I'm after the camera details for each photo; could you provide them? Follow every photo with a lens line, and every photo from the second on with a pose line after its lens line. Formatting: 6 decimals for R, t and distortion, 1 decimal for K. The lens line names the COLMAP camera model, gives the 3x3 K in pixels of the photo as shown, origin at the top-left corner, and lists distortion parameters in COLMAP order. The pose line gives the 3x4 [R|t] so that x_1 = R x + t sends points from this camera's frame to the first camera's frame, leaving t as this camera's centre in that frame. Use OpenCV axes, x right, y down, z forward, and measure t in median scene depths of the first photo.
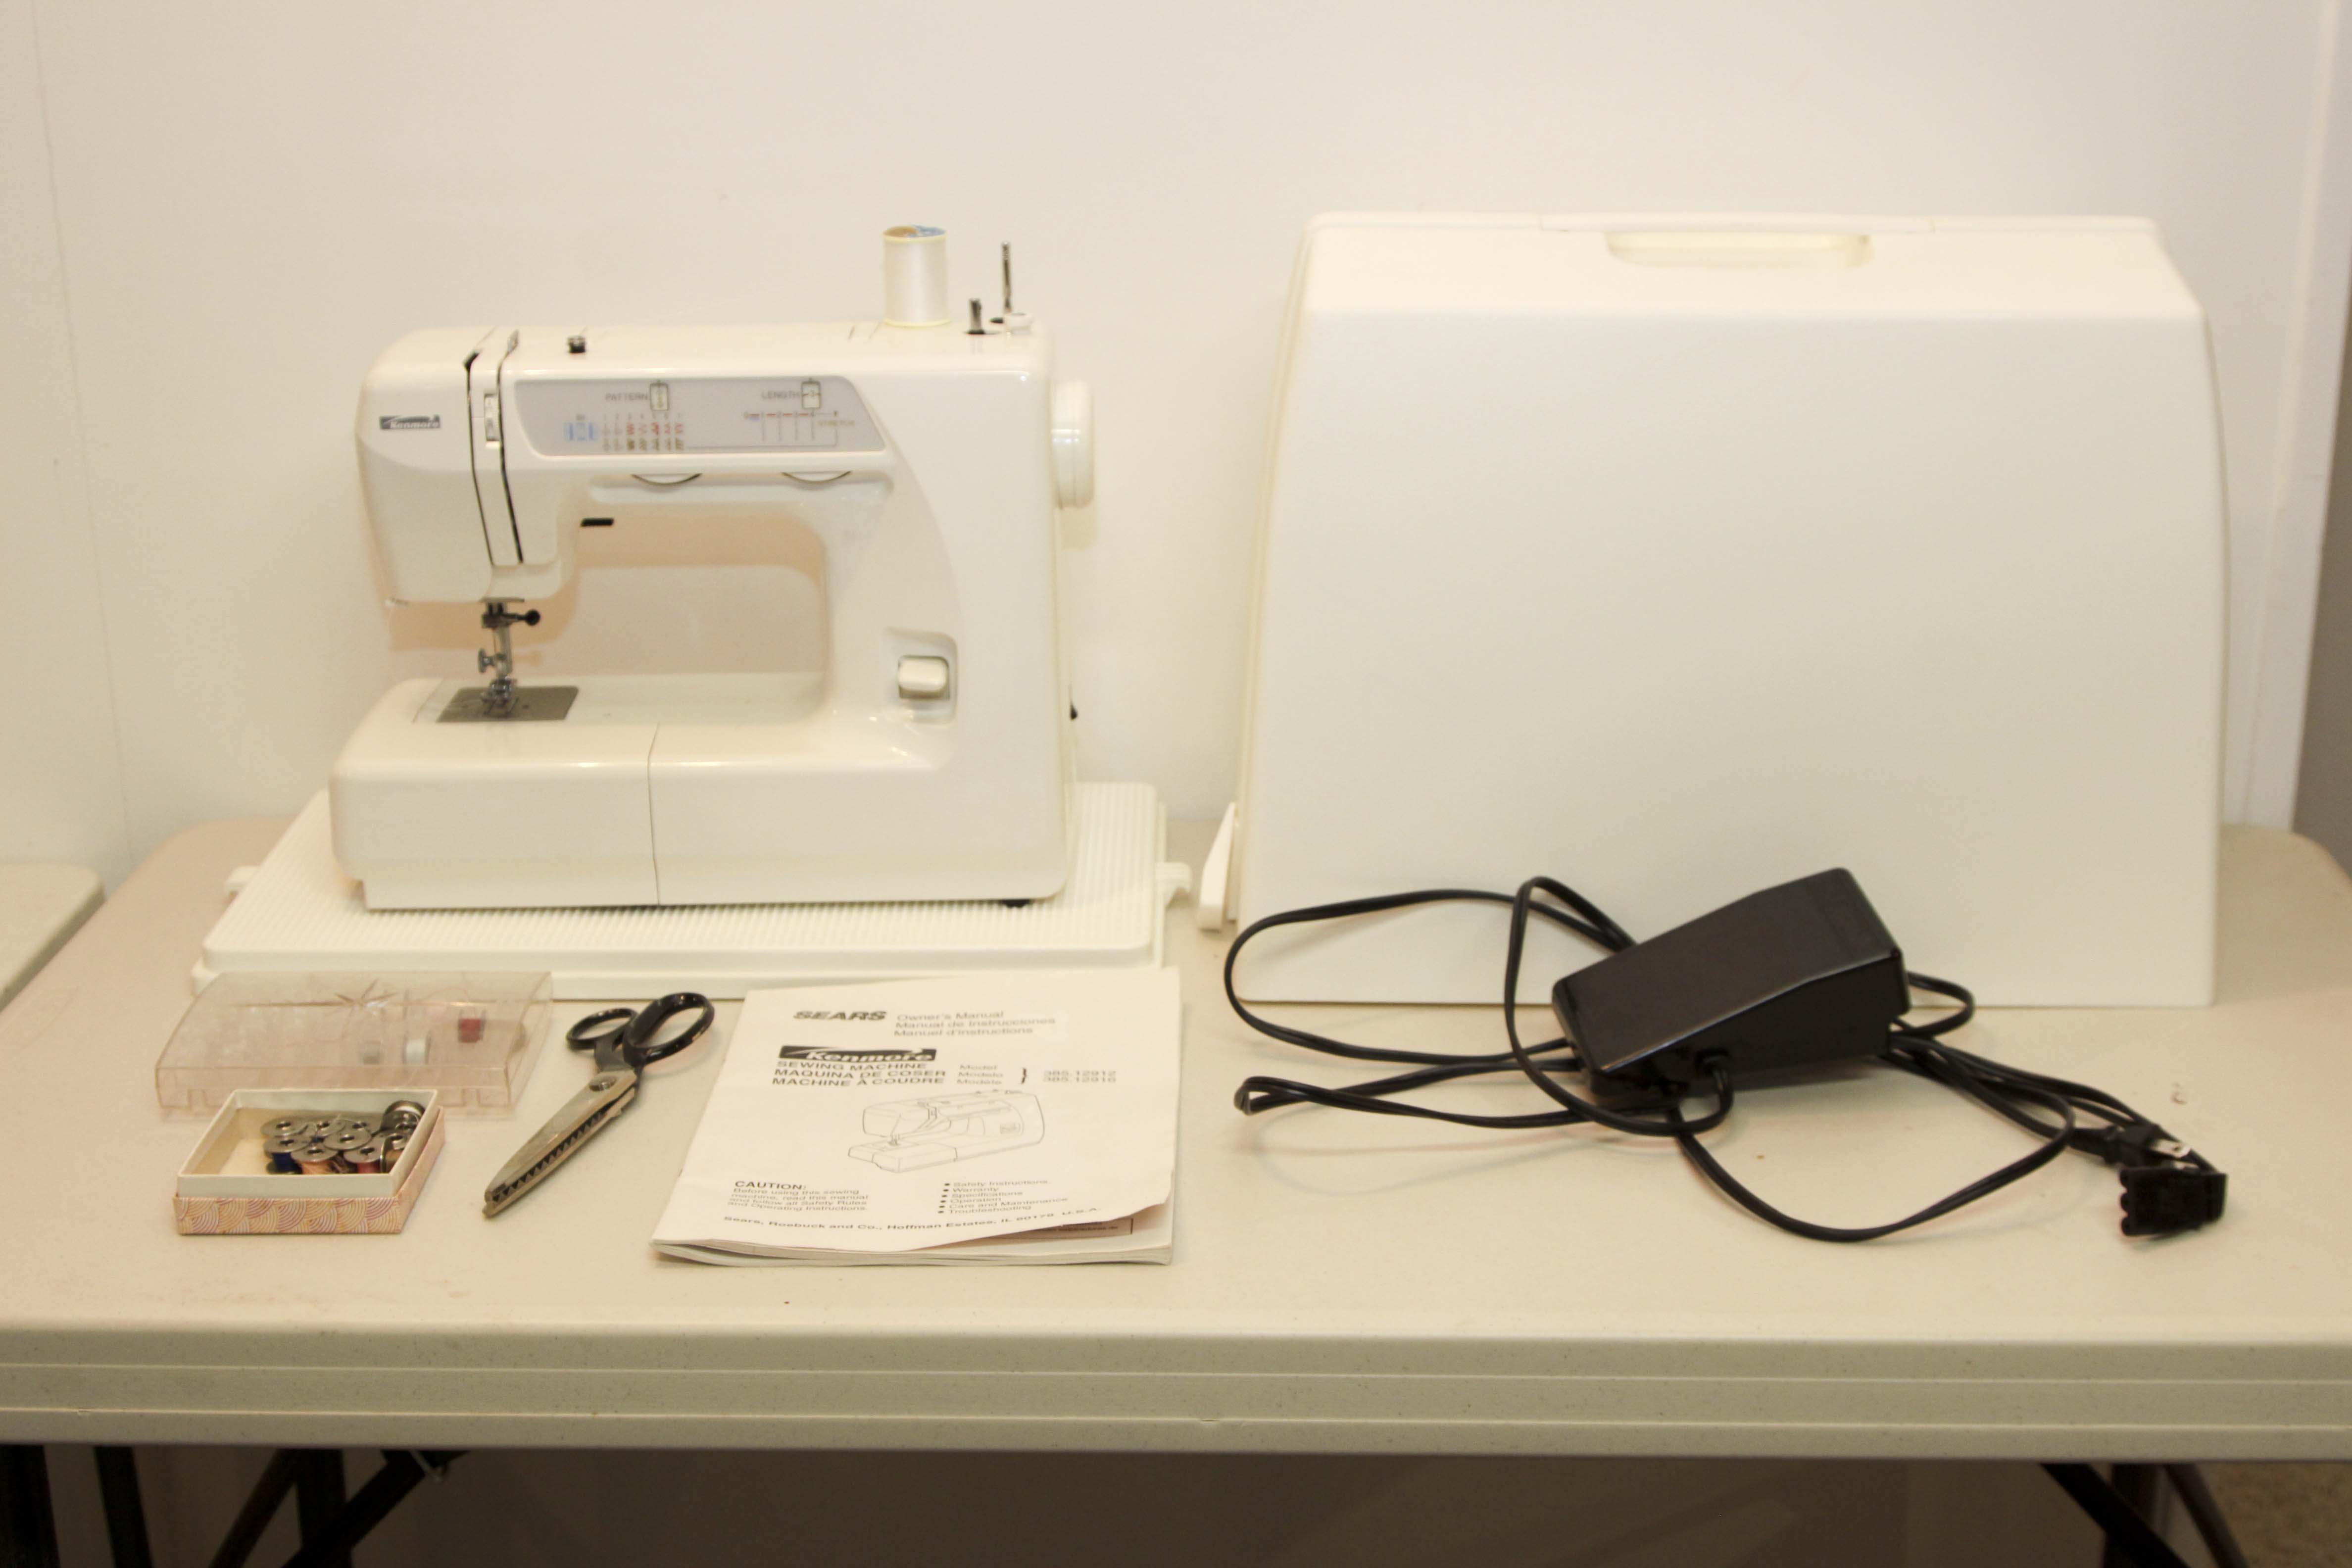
lens RADIAL K [[3051.7, 0, 1169.9], [0, 3051.7, 771.3], [0, 0, 1]] dist [-0.075469, 0.000000]
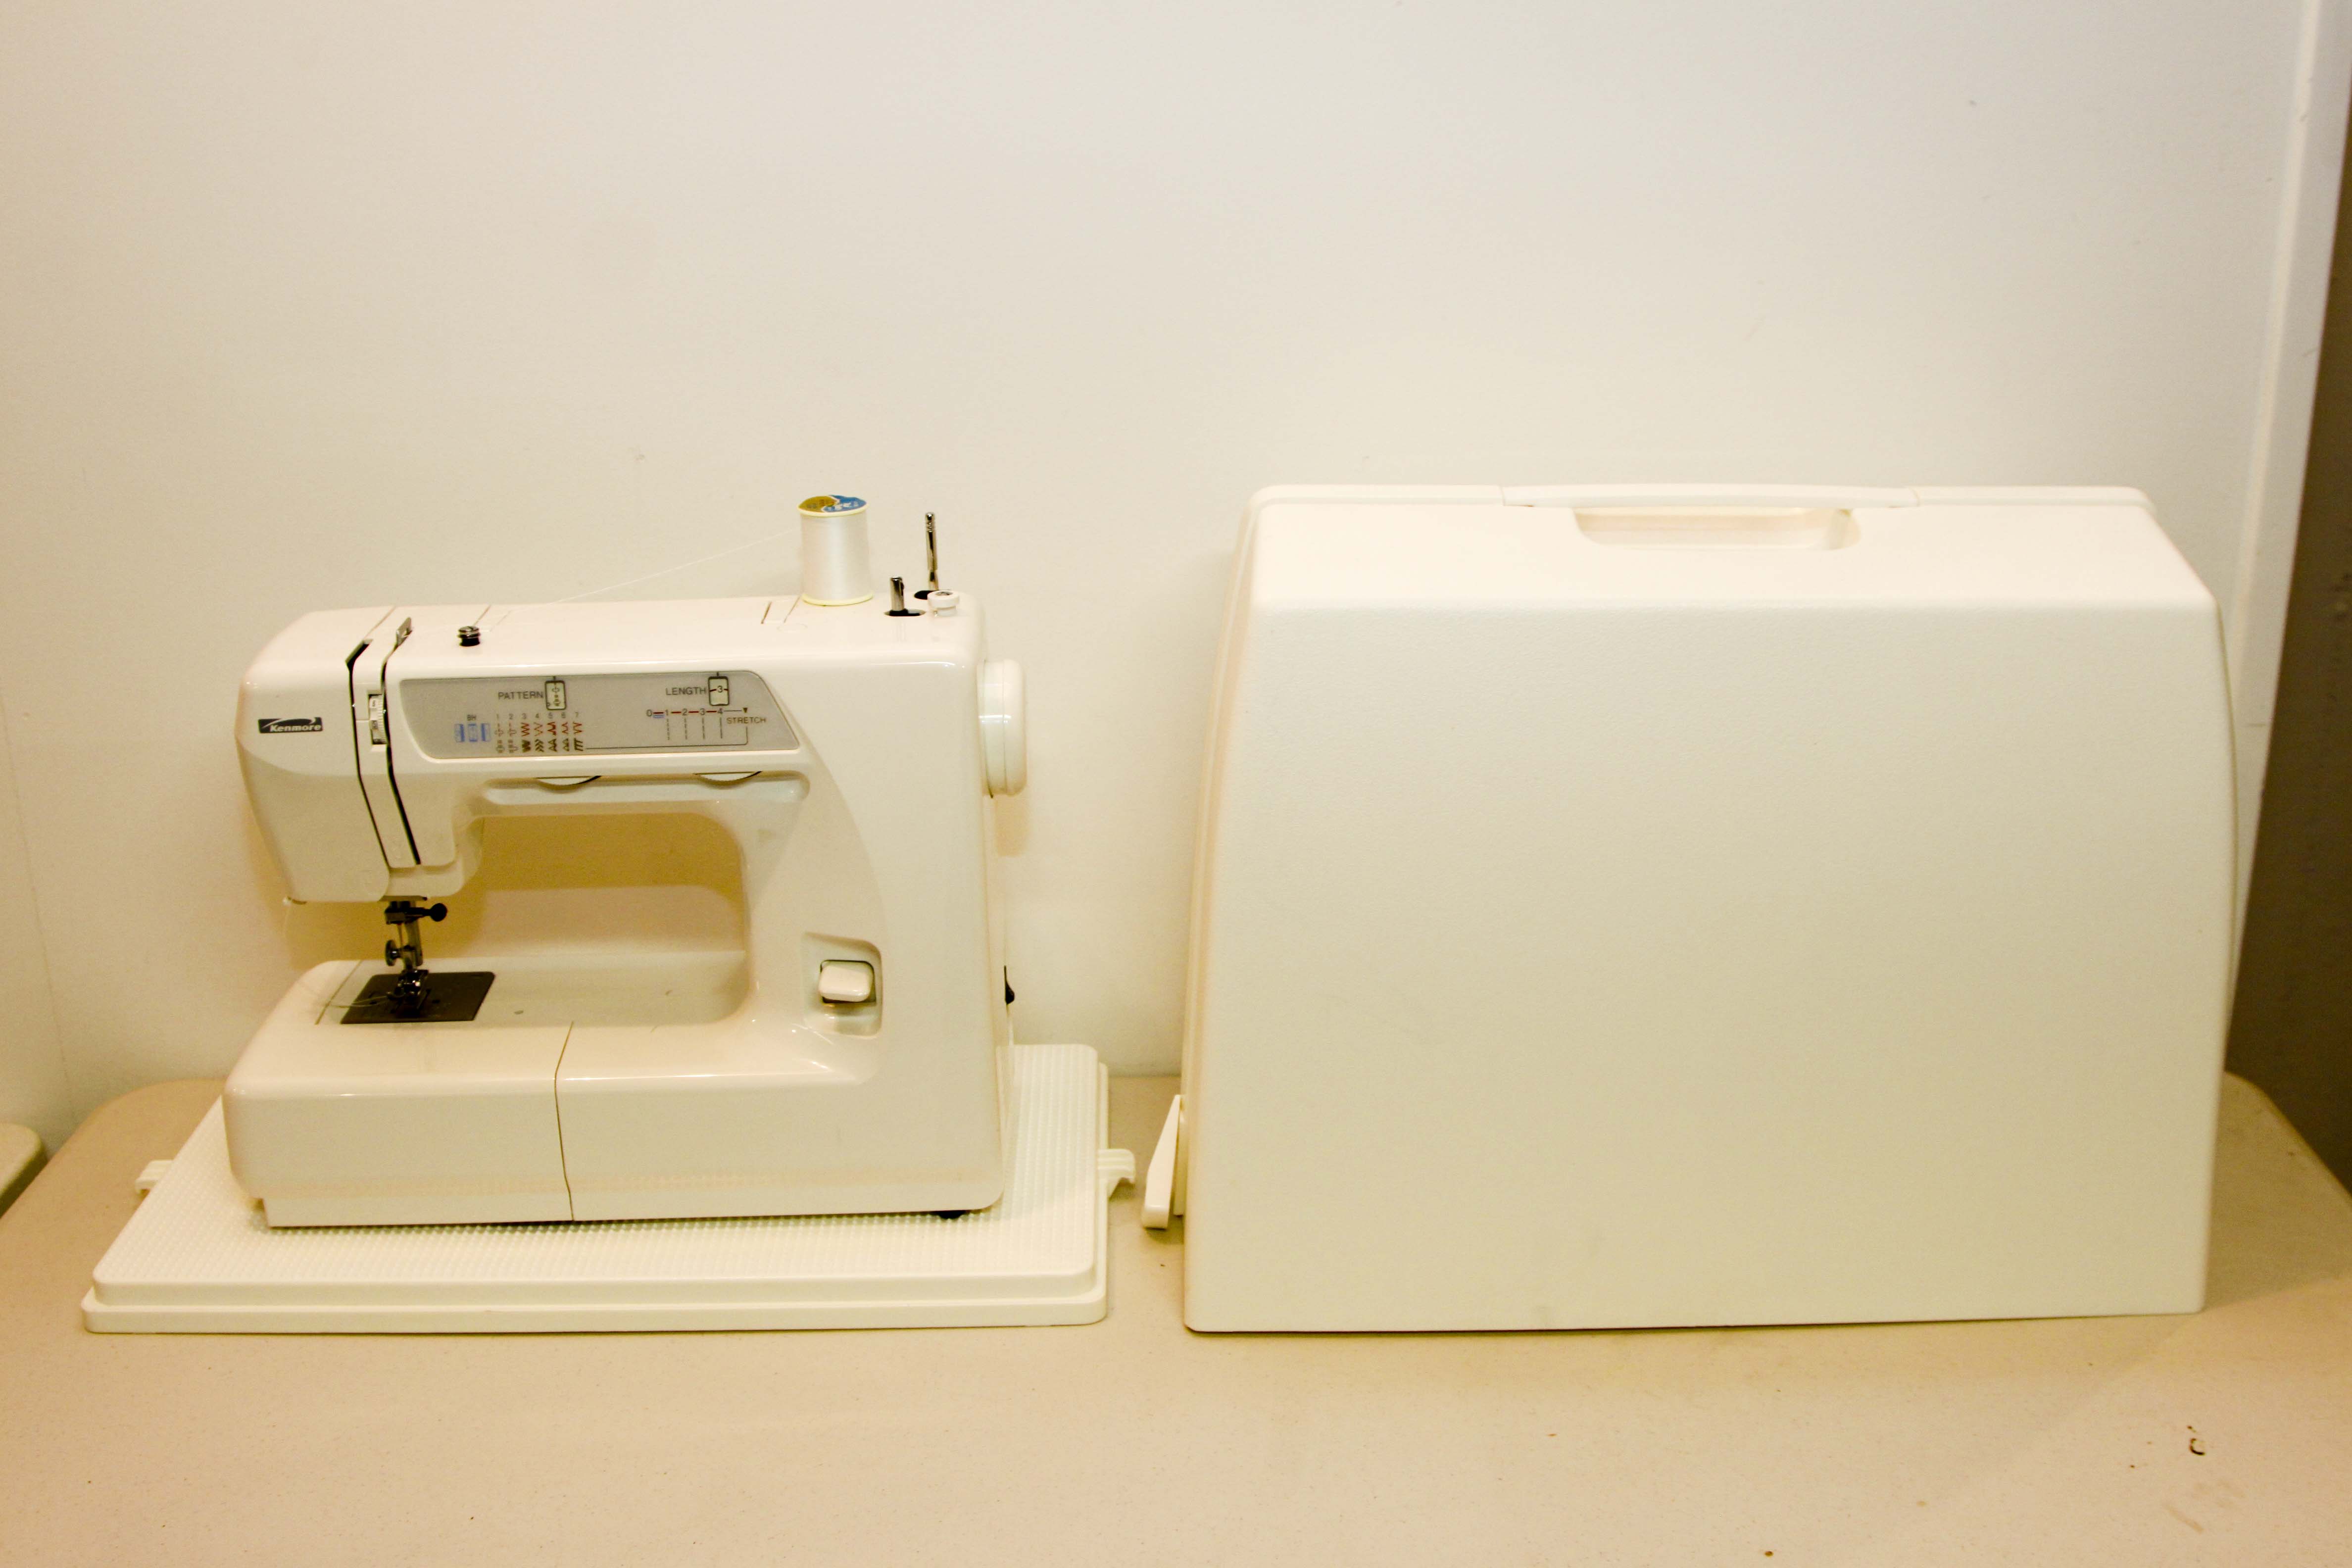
lens RADIAL K [[2463.7, 0, 1174.0], [0, 2463.7, 803.8], [0, 0, 1]] dist [-0.135262, 0.000000]
pose [[0.999643, -0.011853, 0.023951, 0.002215], [0.011730, 0.999917, 0.005252, -0.090601], [-0.024011, -0.004969, 0.999699, 0.249714]]
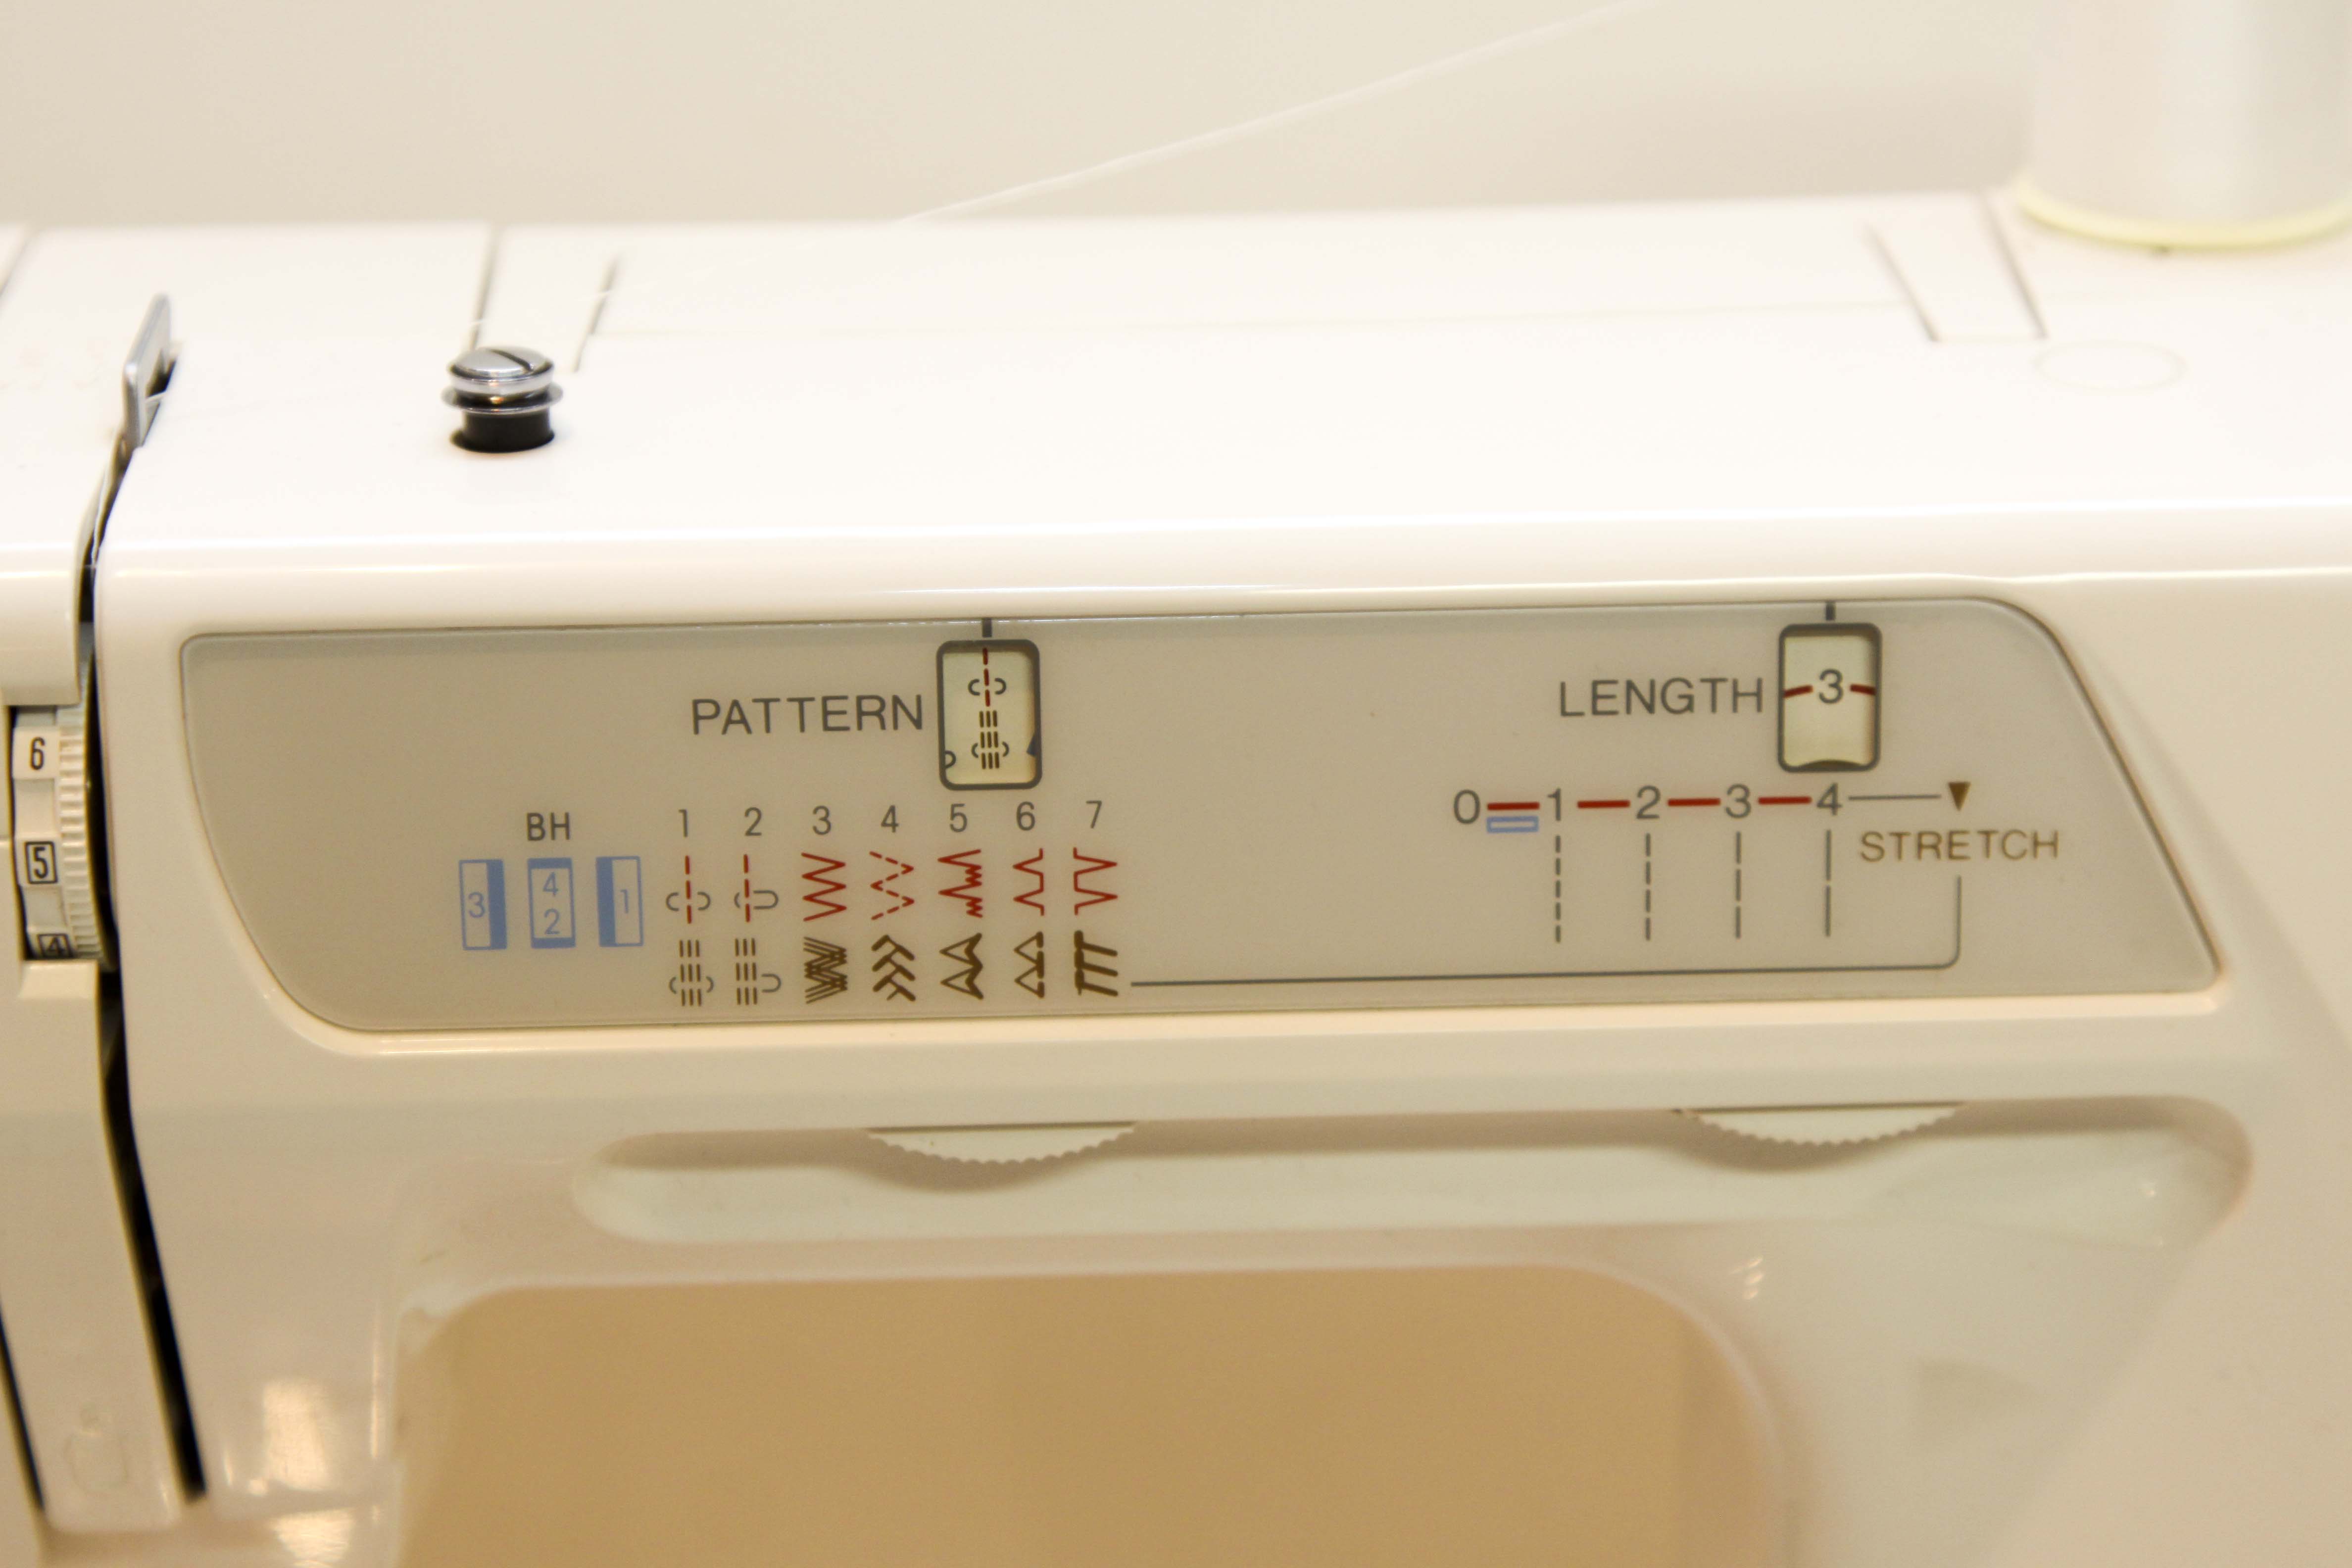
lens RADIAL K [[6373.4, 0, 1194.6], [0, 6373.4, 789.7], [0, 0, 1]] dist [0.130193, 0.000000]
pose [[0.999957, -0.007989, -0.004622, -0.152295], [0.008122, 0.999529, 0.029606, -0.128216], [0.004383, -0.029642, 0.999551, 0.615913]]
